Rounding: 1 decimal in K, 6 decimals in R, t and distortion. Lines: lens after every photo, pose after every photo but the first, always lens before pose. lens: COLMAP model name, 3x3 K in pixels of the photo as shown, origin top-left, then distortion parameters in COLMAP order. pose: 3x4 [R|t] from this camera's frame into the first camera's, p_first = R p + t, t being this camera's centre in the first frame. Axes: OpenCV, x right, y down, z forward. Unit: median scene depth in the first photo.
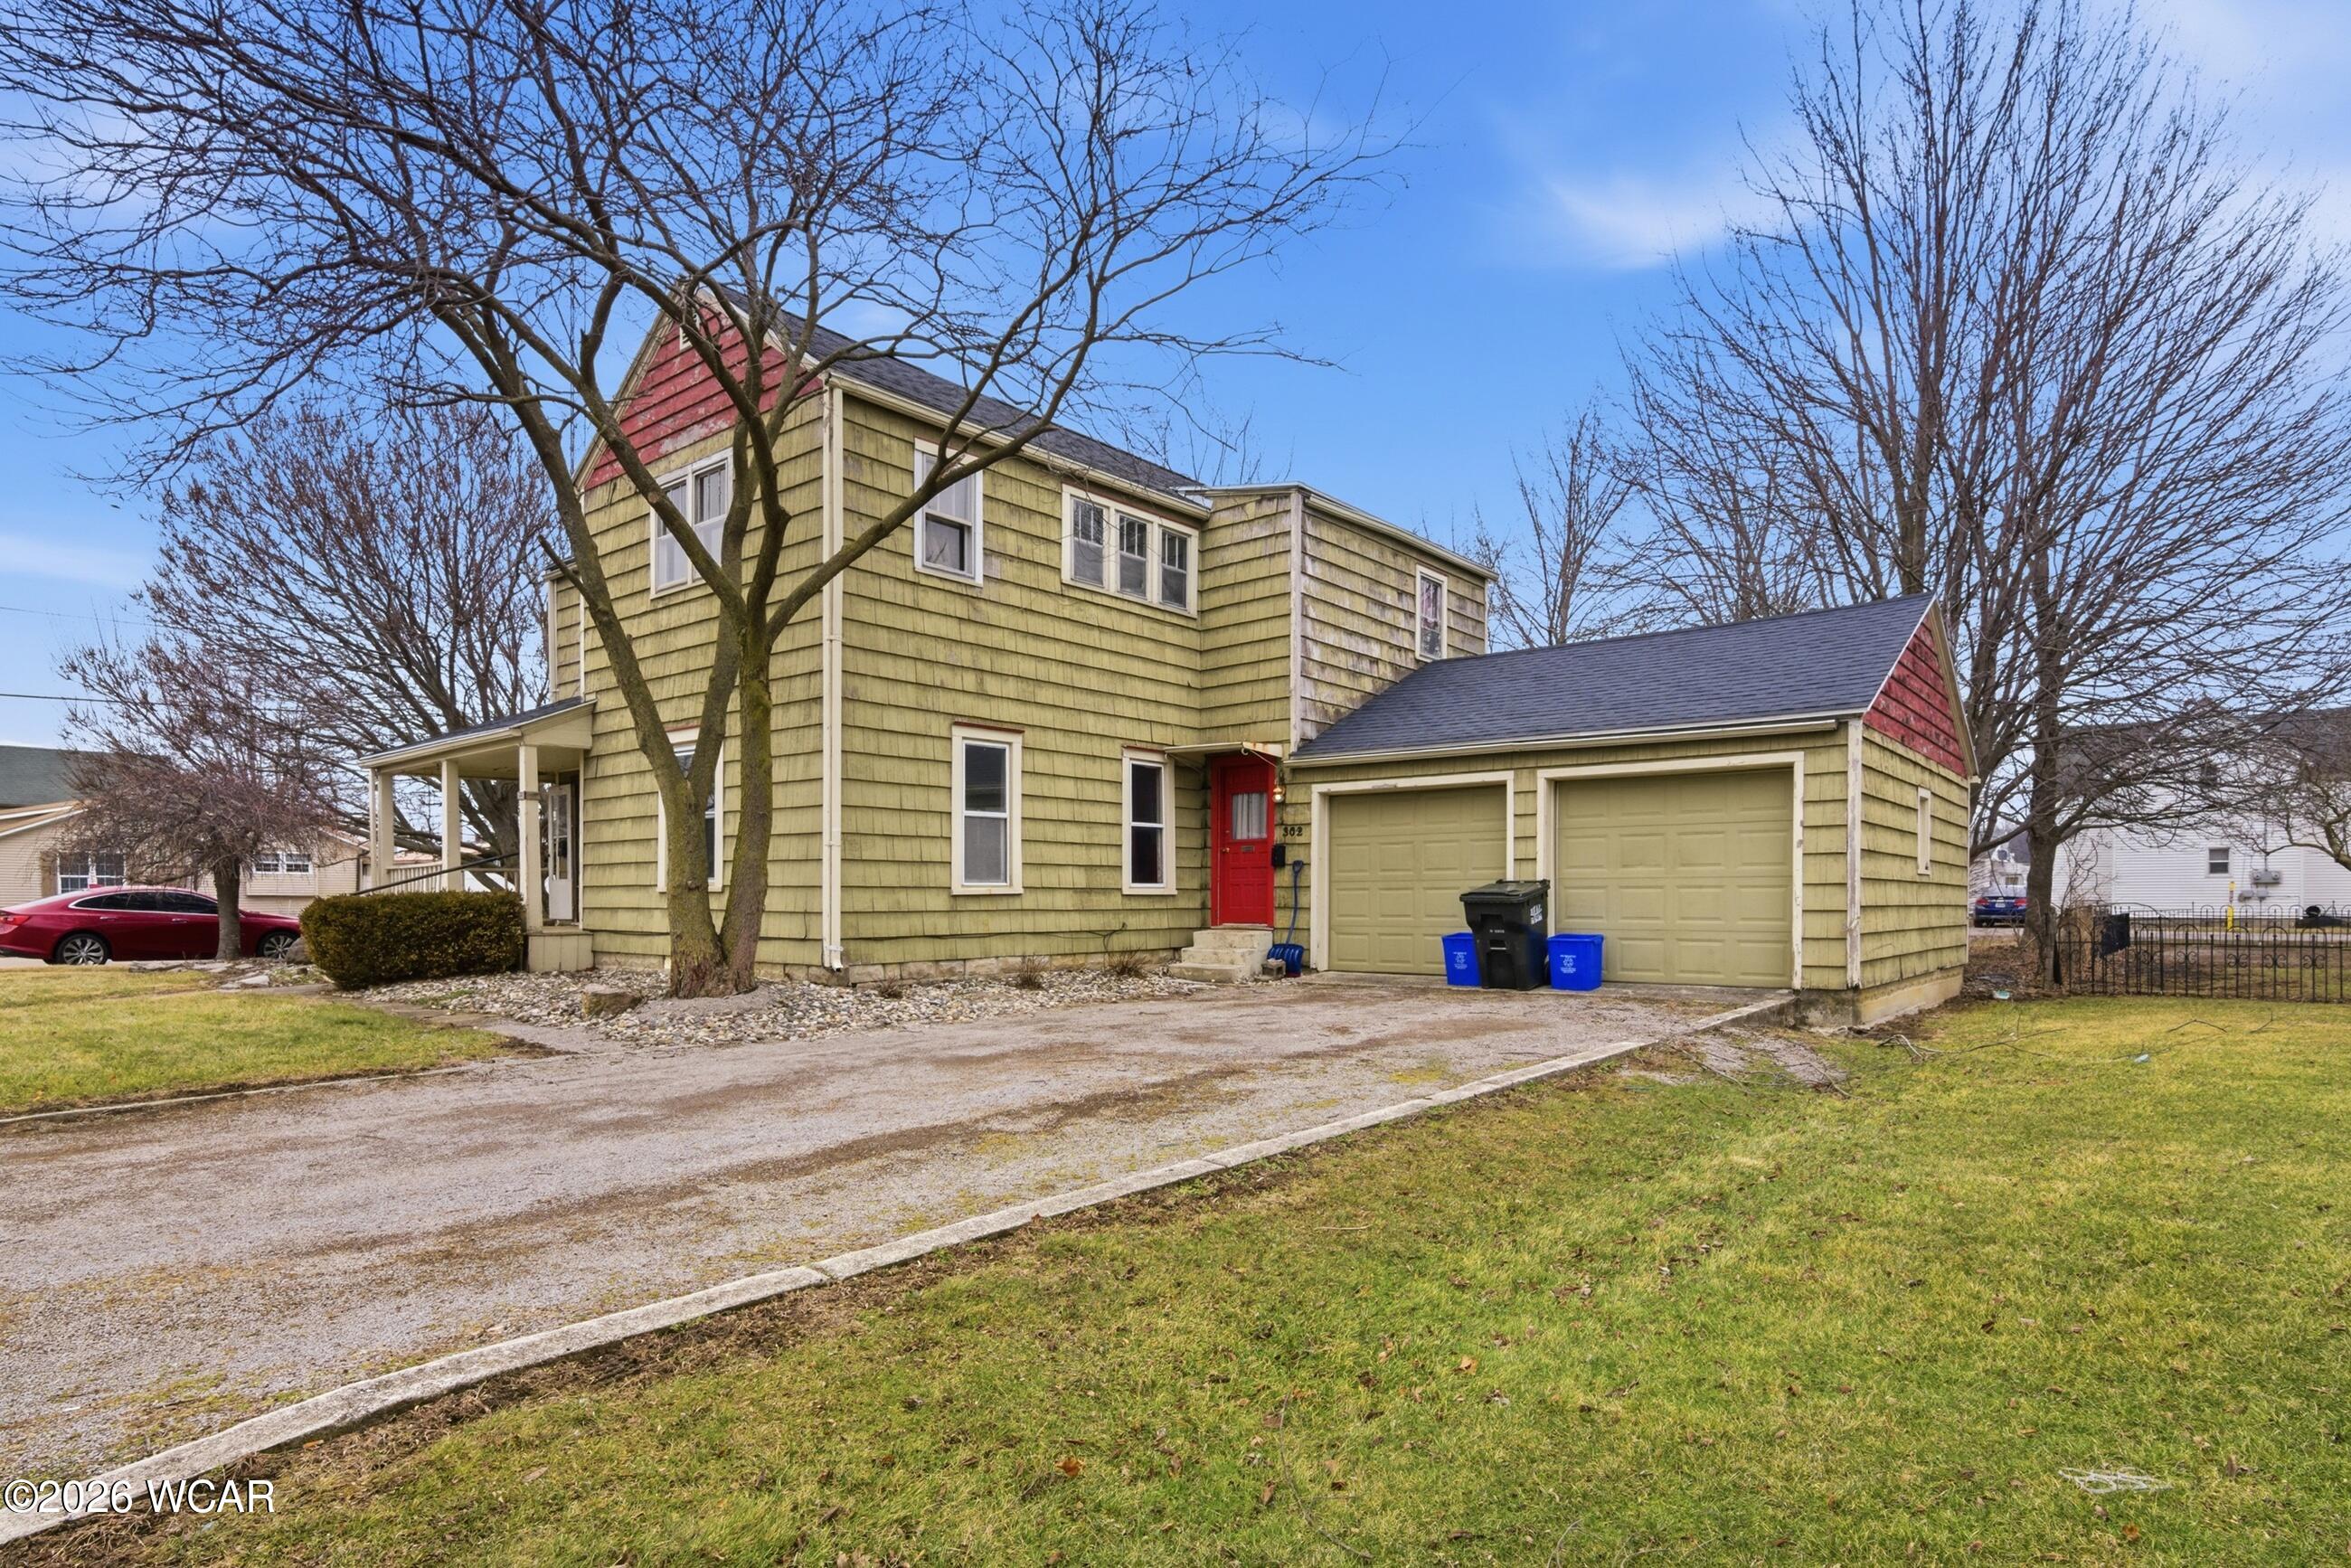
lens RADIAL K [[1347.1, 0, 1174.5], [0, 1347.1, 899.6], [0, 0, 1]] dist [0.000794, -0.000845]
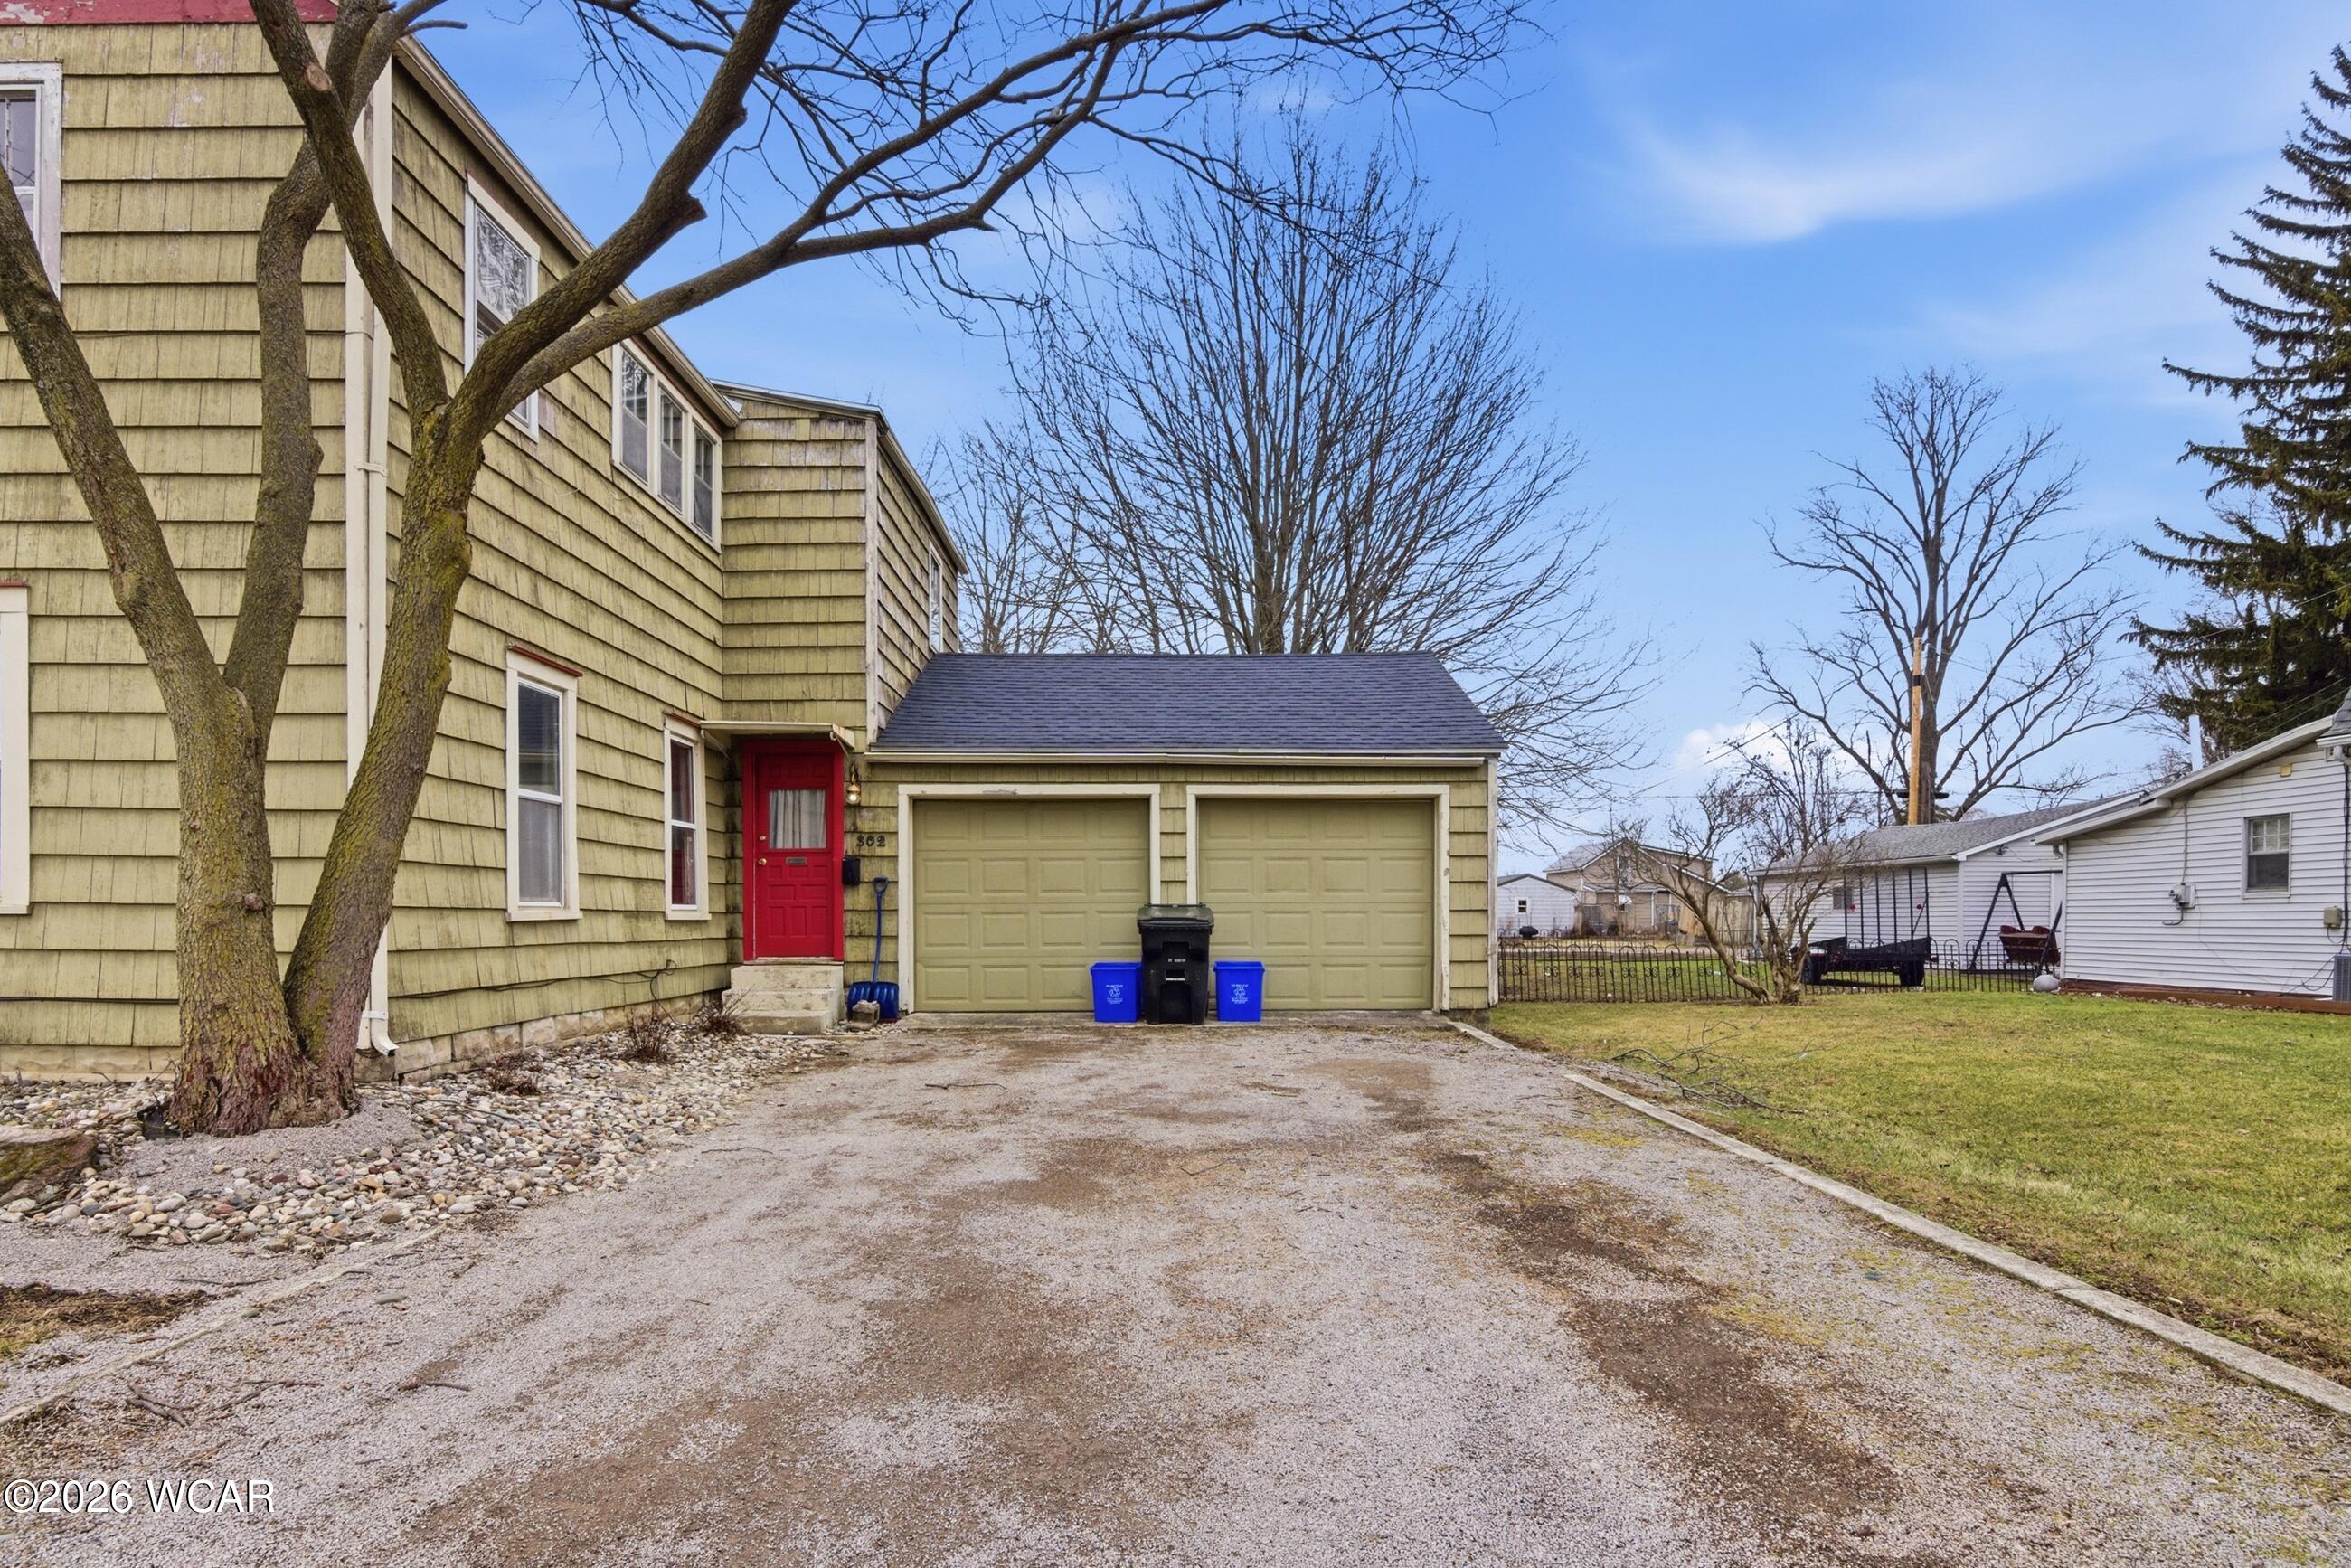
lens RADIAL K [[1310.5, 0, 1168.9], [0, 1310.5, 926.2], [0, 0, 1]] dist [-0.000796, -0.003230]
pose [[0.746170, -0.003667, 0.665745, -0.326830], [0.001485, 0.999992, 0.003844, -0.002810], [-0.665754, -0.001880, 0.746169, 0.323489]]
